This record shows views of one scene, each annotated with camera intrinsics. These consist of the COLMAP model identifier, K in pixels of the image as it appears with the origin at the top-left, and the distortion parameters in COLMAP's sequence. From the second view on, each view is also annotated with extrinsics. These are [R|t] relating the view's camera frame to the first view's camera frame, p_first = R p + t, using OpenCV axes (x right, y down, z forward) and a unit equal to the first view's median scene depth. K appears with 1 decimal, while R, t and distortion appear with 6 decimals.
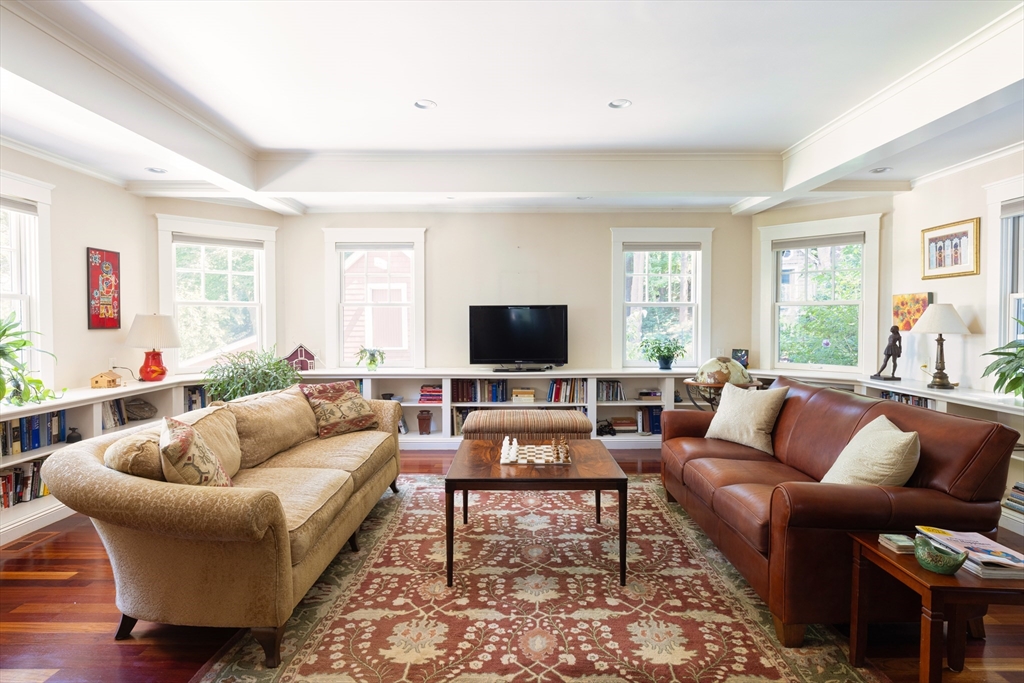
lens RADIAL K [[553.5, 0, 511.0], [0, 553.5, 336.6], [0, 0, 1]] dist [-0.000046, 0.000107]
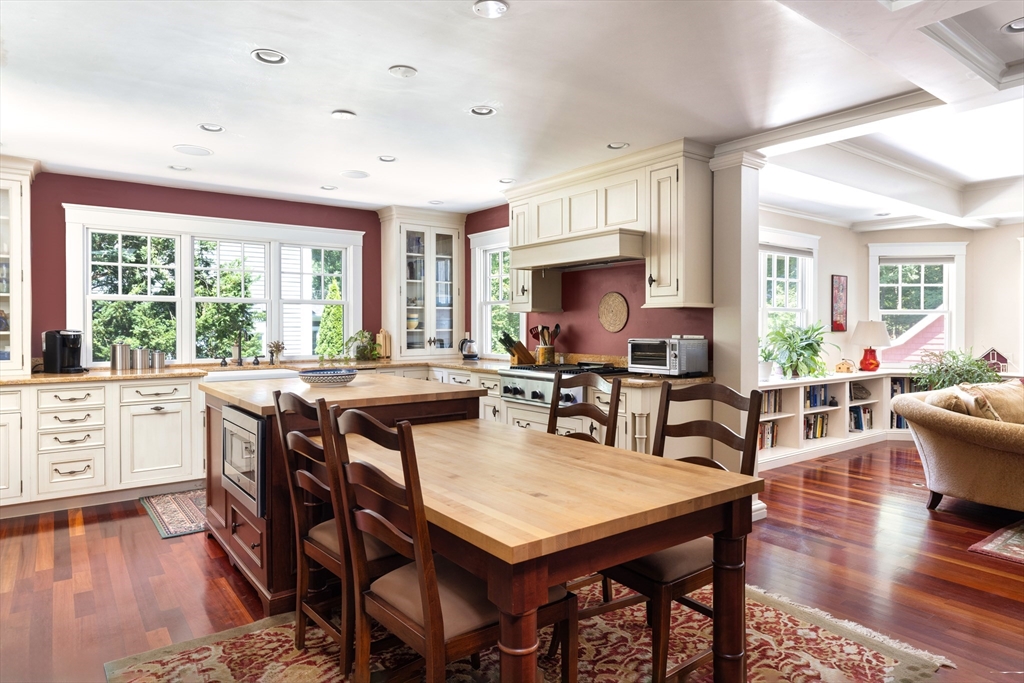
lens RADIAL K [[626.6, 0, 514.0], [0, 626.6, 332.3], [0, 0, 1]] dist [-0.004389, 0.000784]
pose [[0.610089, 0.011859, -0.792244, 0.022163], [-0.026357, 0.999638, -0.005334, 0.017563], [0.791895, 0.024135, 0.610181, -0.594481]]
